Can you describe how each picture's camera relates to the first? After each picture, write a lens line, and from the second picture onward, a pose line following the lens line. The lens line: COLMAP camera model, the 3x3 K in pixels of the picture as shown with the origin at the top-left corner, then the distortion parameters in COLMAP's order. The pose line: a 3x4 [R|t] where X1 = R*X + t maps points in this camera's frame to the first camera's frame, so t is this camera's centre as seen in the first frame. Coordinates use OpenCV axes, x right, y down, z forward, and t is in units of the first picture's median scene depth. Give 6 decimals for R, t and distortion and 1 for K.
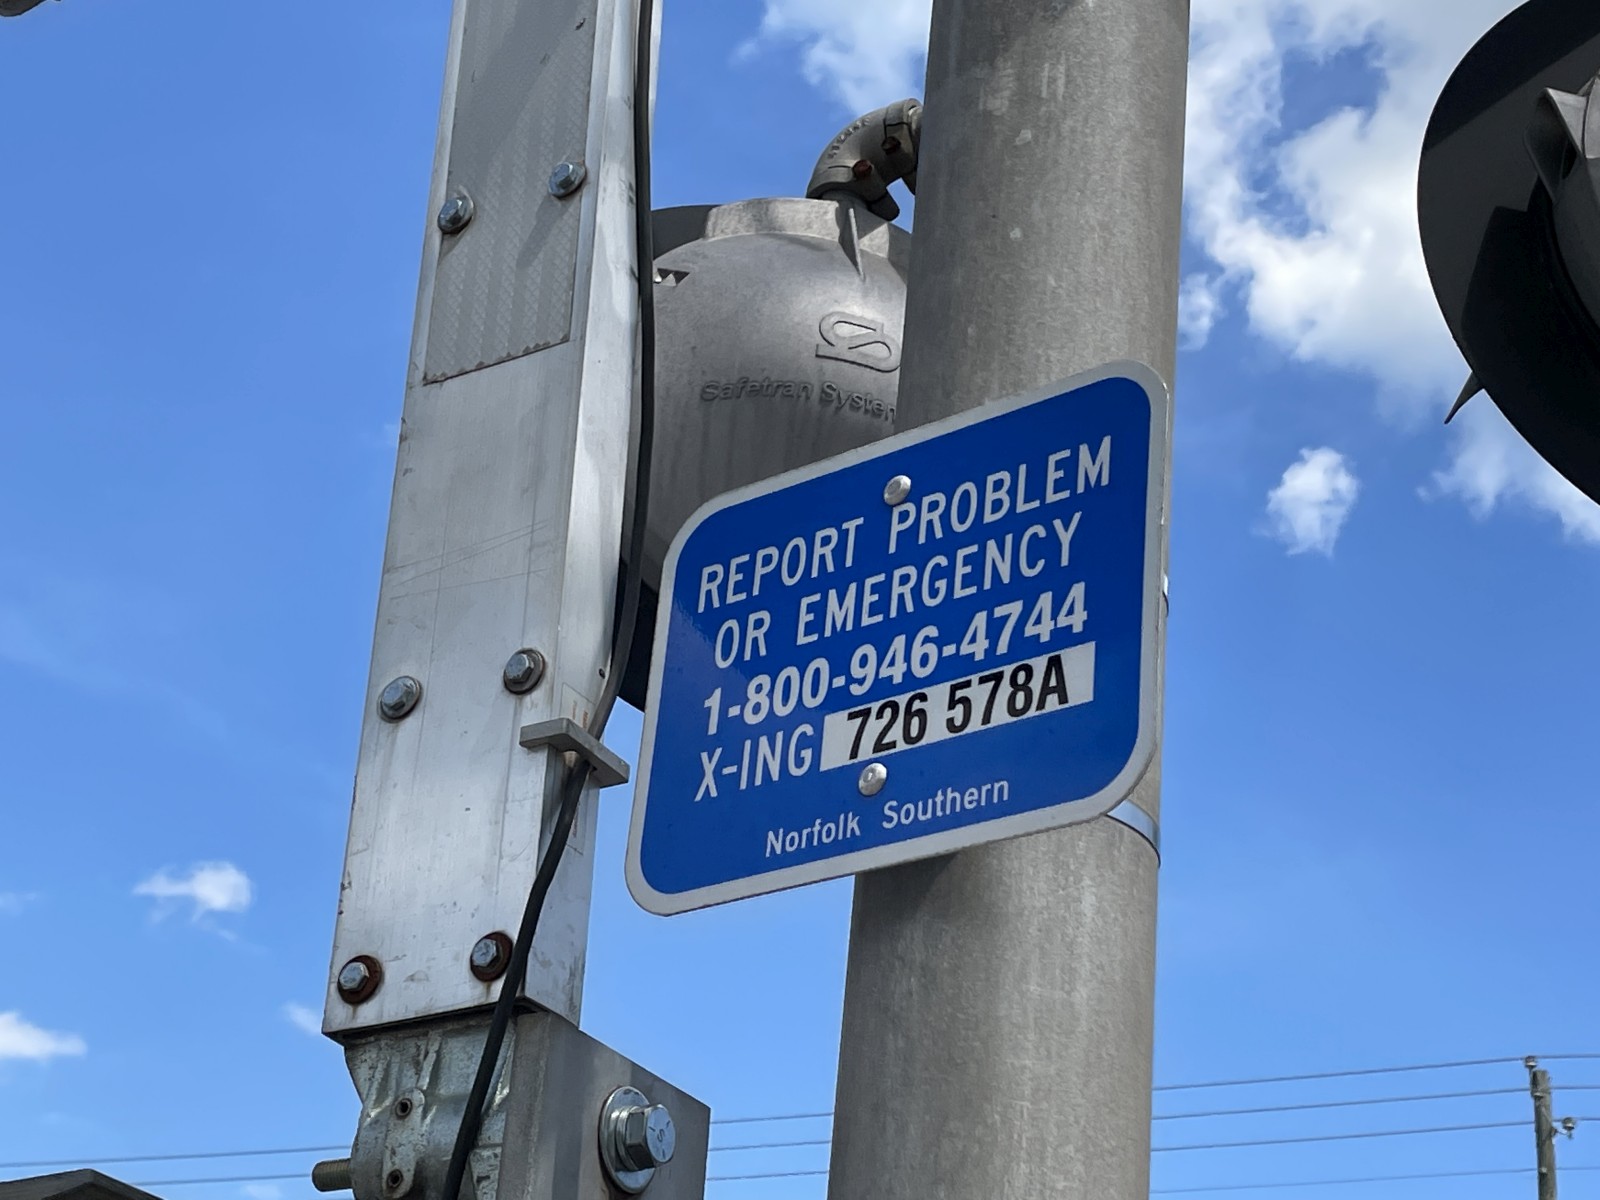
lens RADIAL K [[2812.8, 0, 800.0], [0, 2812.8, 600.0], [0, 0, 1]] dist [0.184728, -0.031822]
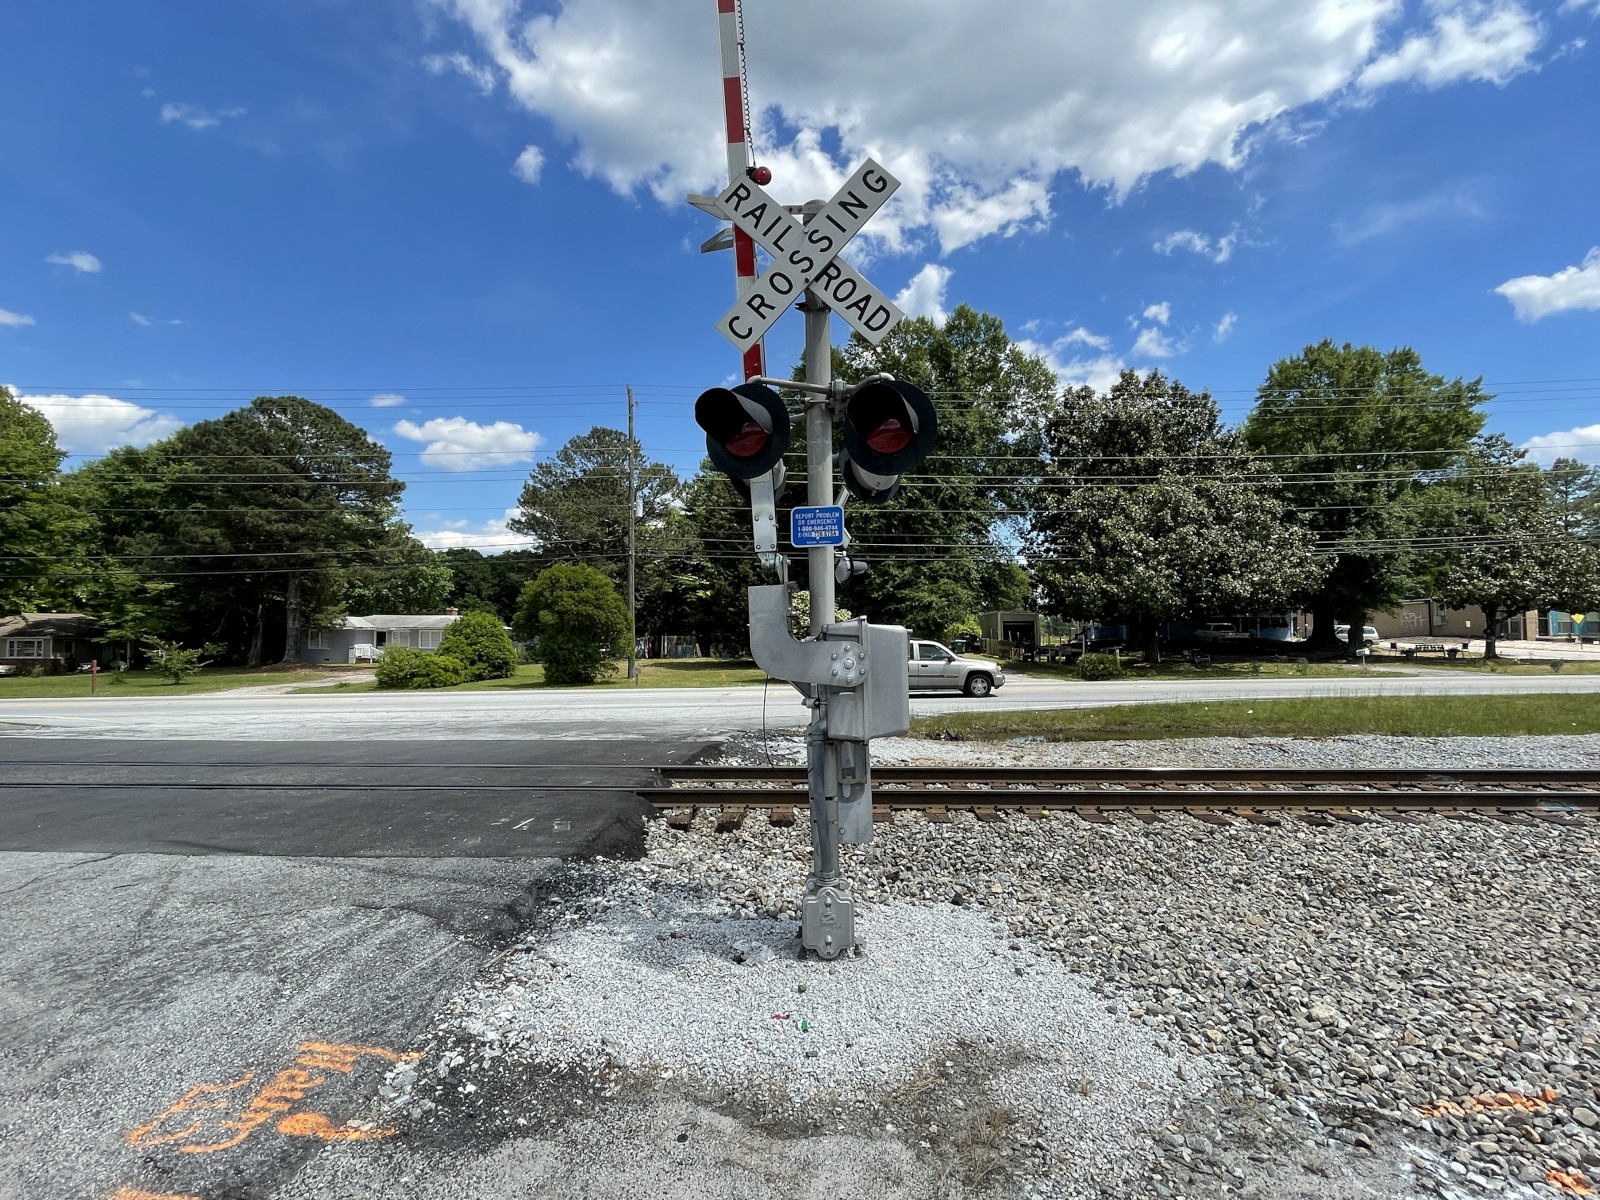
lens RADIAL K [[814.9, 0, 812.2], [0, 814.9, 598.0], [0, 0, 1]] dist [0.000942, -0.001015]
pose [[0.877492, -0.073104, 0.473986, -1.661013], [-0.136093, 0.909731, 0.392260, -1.068676], [-0.459876, -0.408711, 0.788333, -1.861569]]
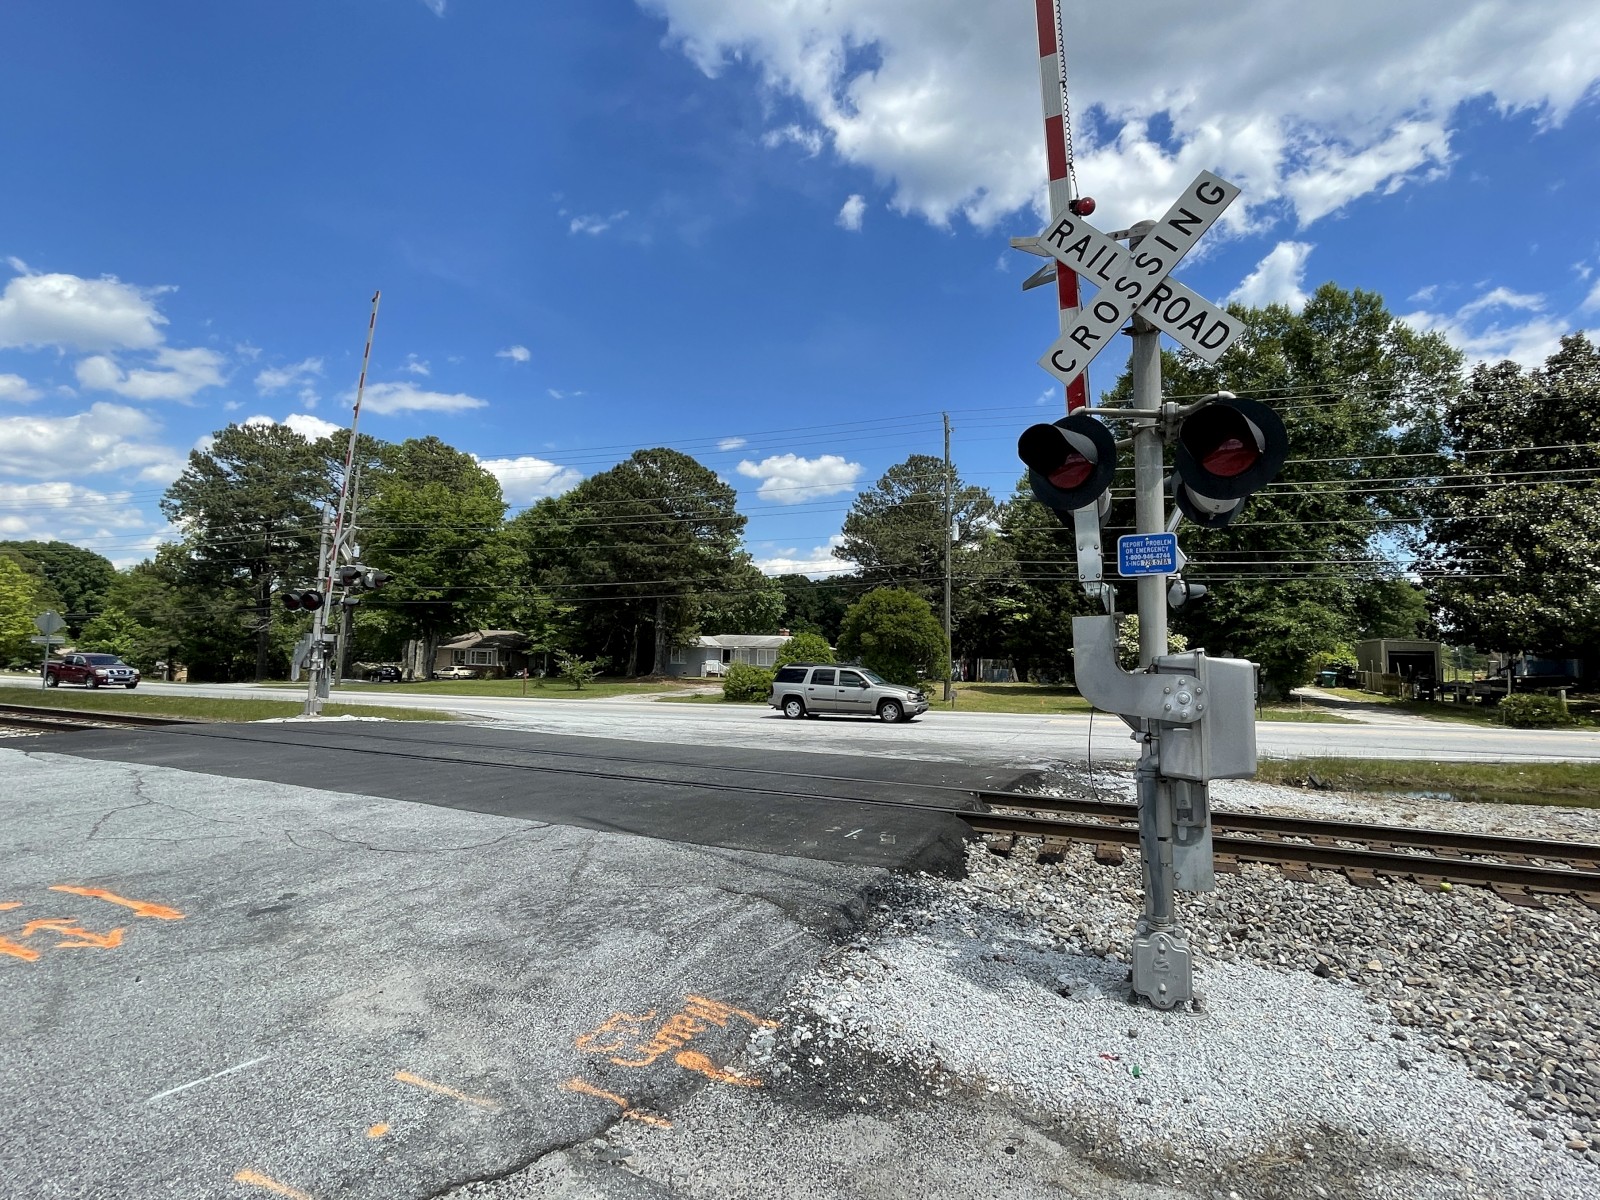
lens RADIAL K [[818.0, 0, 804.9], [0, 818.0, 598.6], [0, 0, 1]] dist [0.001107, -0.001310]
pose [[0.992118, -0.065536, 0.106804, -1.747085], [0.018683, 0.920168, 0.391078, -1.166501], [-0.123907, -0.386000, 0.914139, -1.990298]]
